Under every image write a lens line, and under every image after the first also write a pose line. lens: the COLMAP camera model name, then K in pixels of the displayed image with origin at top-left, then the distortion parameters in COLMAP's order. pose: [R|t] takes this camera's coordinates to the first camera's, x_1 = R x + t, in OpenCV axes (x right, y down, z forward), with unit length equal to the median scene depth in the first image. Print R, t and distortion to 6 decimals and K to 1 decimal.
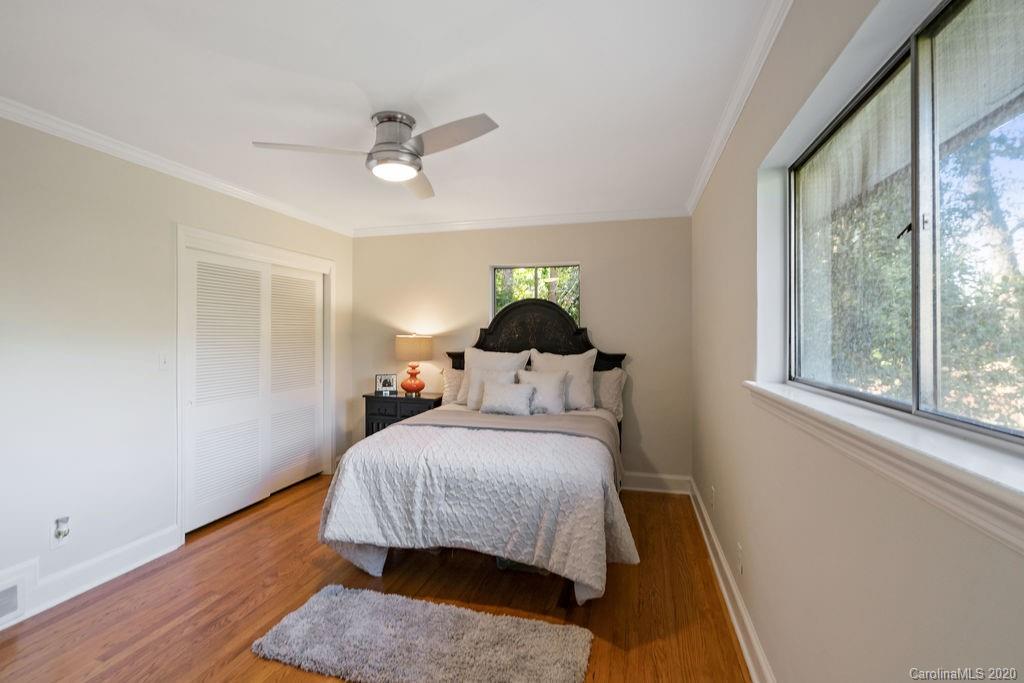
lens RADIAL K [[470.2, 0, 502.6], [0, 470.2, 341.4], [0, 0, 1]] dist [-0.001486, 0.000658]
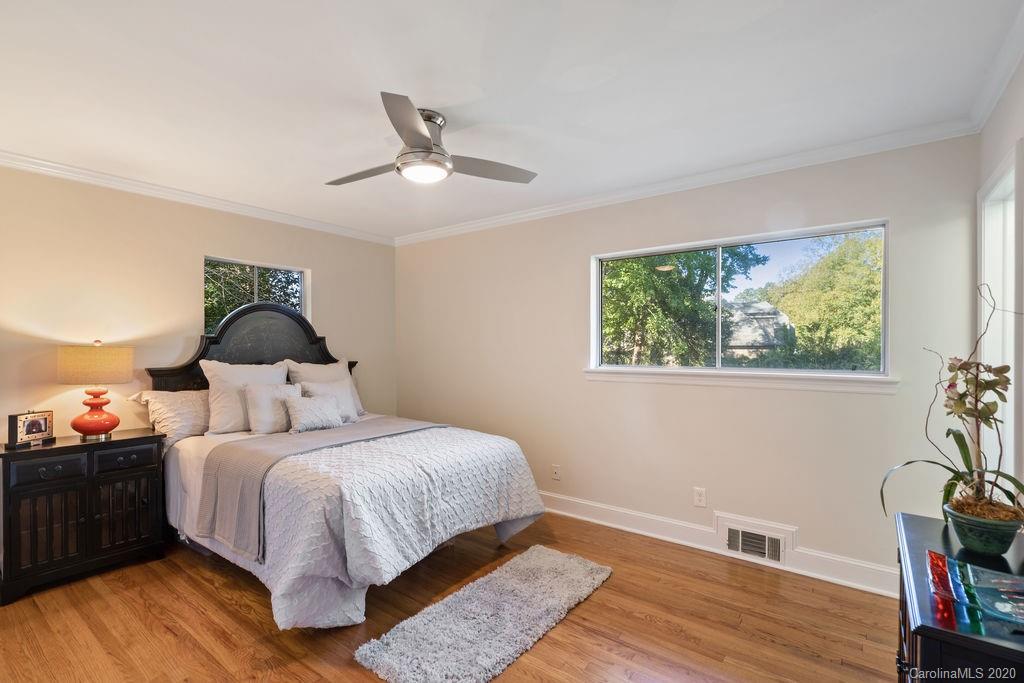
lens RADIAL K [[470.2, 0, 502.6], [0, 470.2, 341.4], [0, 0, 1]] dist [-0.001486, 0.000658]
pose [[0.377932, 0.004962, 0.925820, -0.953662], [0.010573, 0.999897, -0.009675, -0.008486], [-0.925773, 0.013445, 0.377841, 0.413510]]
